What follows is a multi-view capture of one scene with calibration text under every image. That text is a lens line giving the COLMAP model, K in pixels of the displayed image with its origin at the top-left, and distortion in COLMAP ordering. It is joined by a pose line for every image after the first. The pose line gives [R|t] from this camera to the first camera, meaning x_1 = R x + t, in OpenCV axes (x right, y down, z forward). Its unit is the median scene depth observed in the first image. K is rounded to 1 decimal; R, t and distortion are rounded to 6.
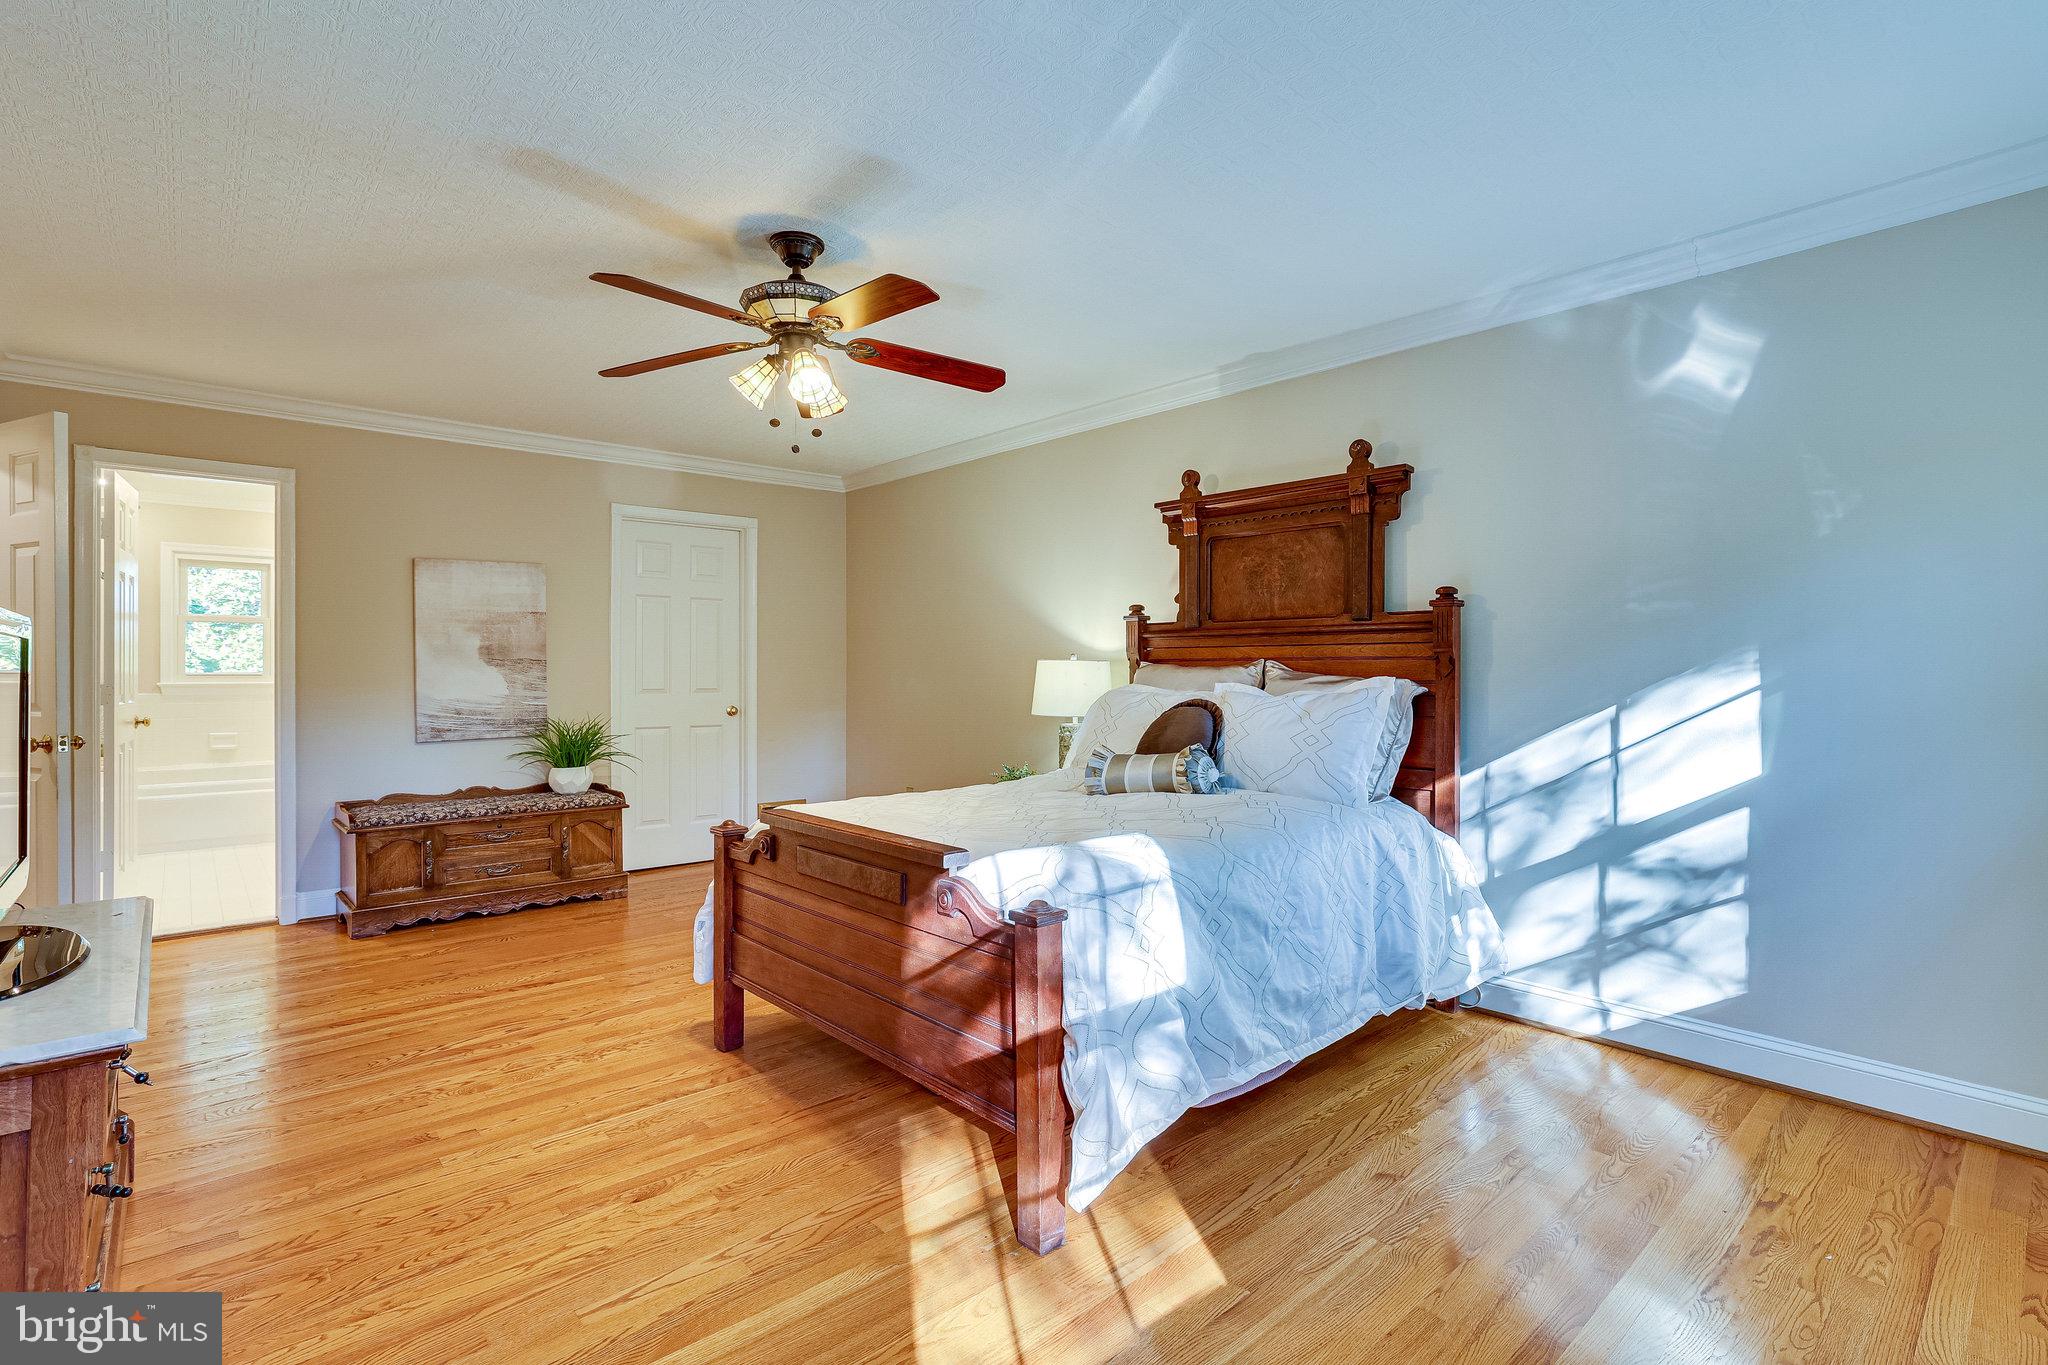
lens RADIAL K [[981.8, 0, 1021.8], [0, 981.8, 671.4], [0, 0, 1]] dist [-0.016200, 0.002491]
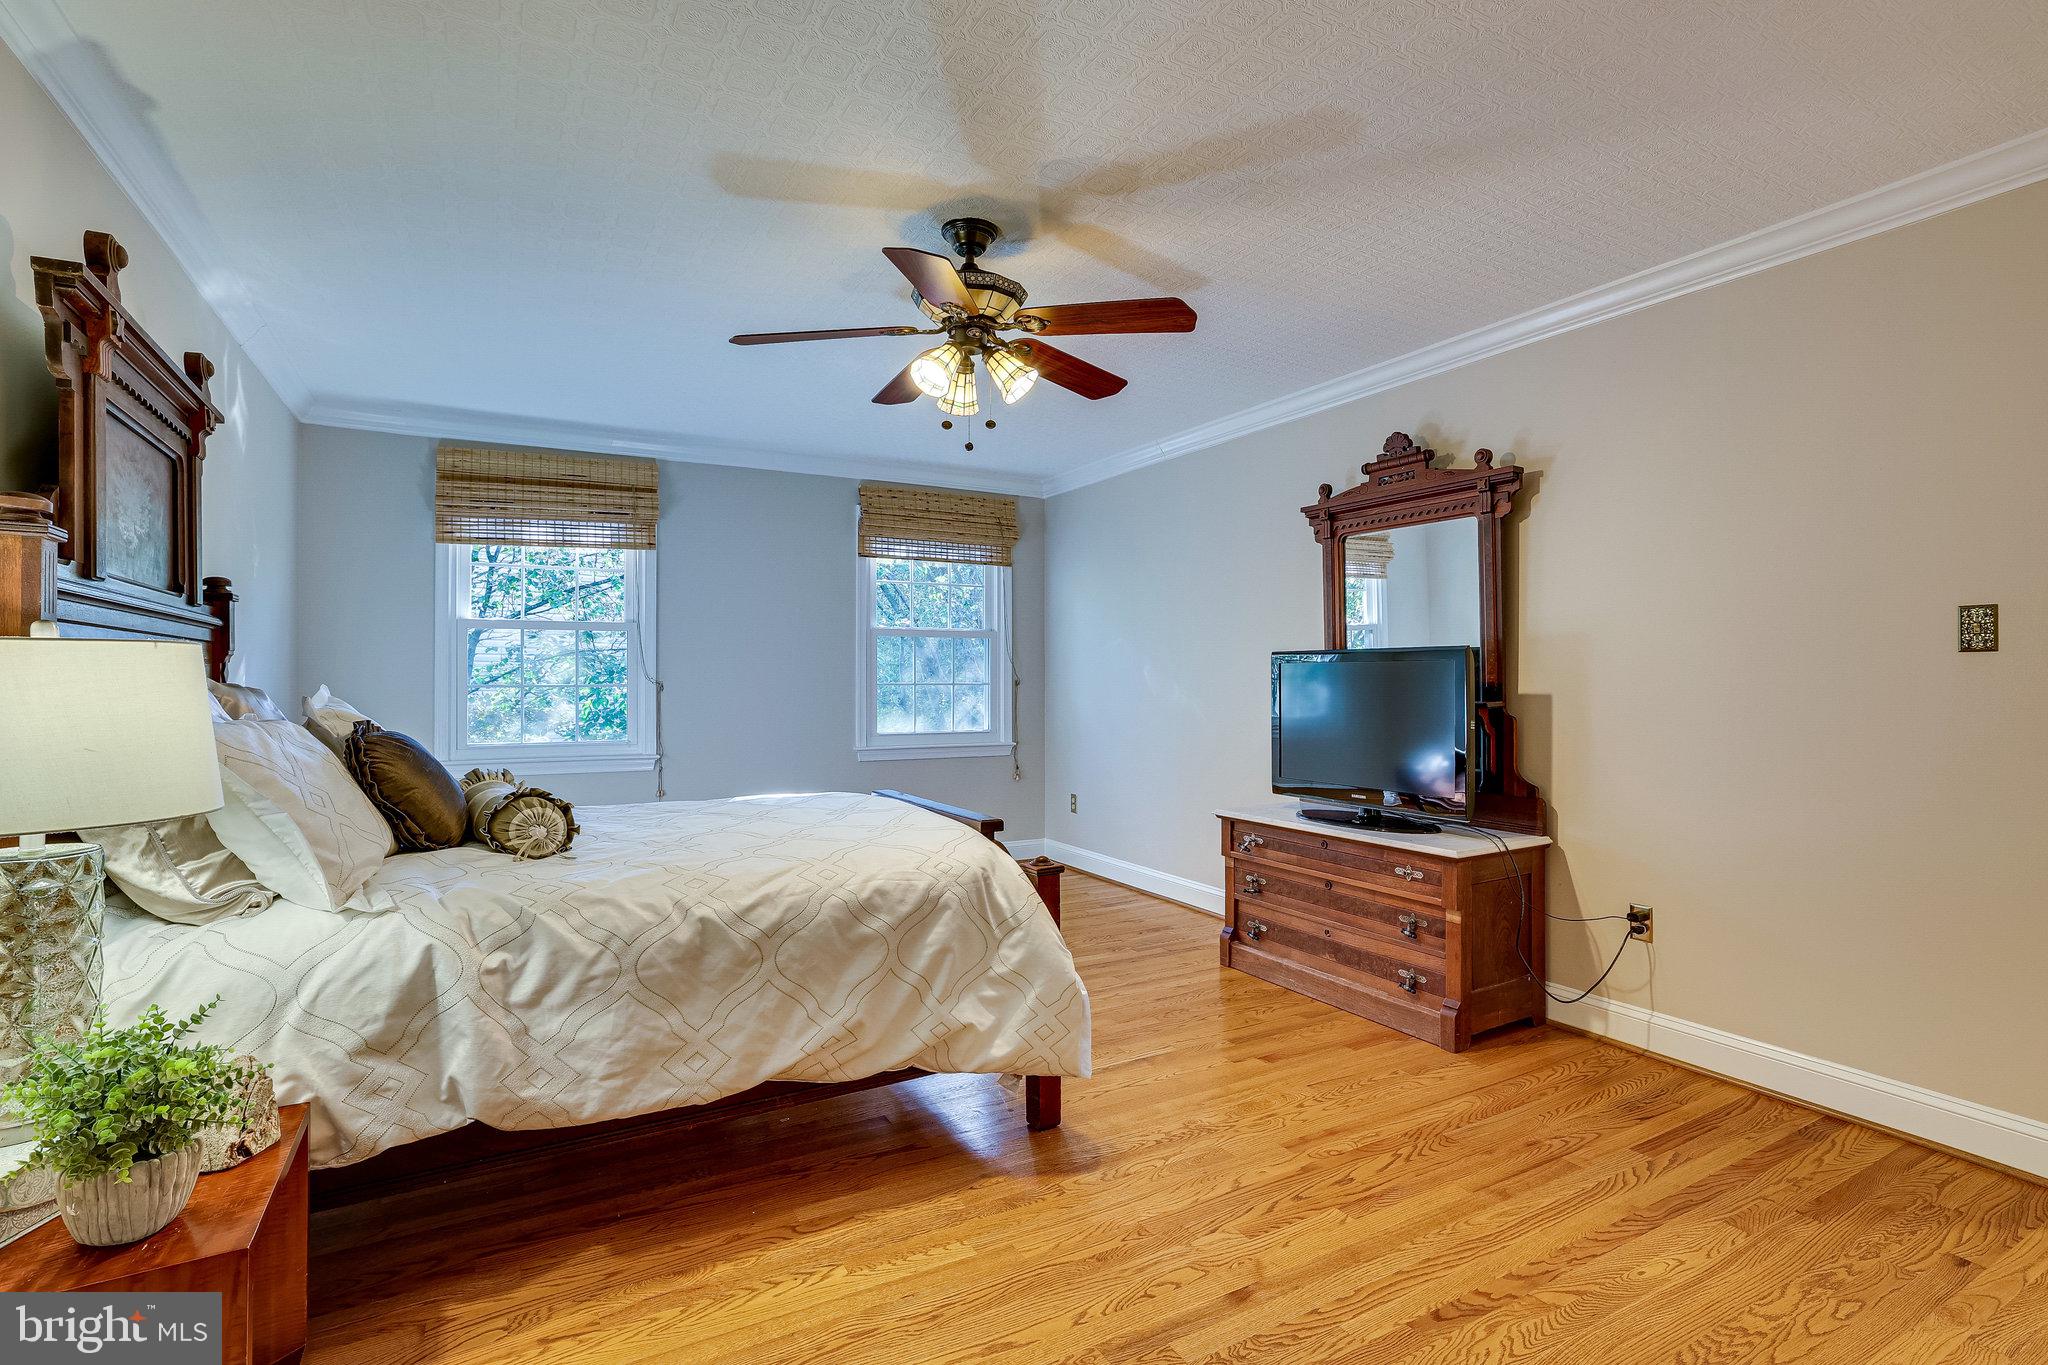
lens RADIAL K [[981.8, 0, 1025.1], [0, 981.8, 683.5], [0, 0, 1]] dist [-0.016200, 0.002491]
pose [[-0.977323, -0.004237, 0.211710, -0.468576], [-0.004321, 0.999991, 0.000067, 0.004654], [-0.211708, -0.000849, -0.977333, 1.856532]]
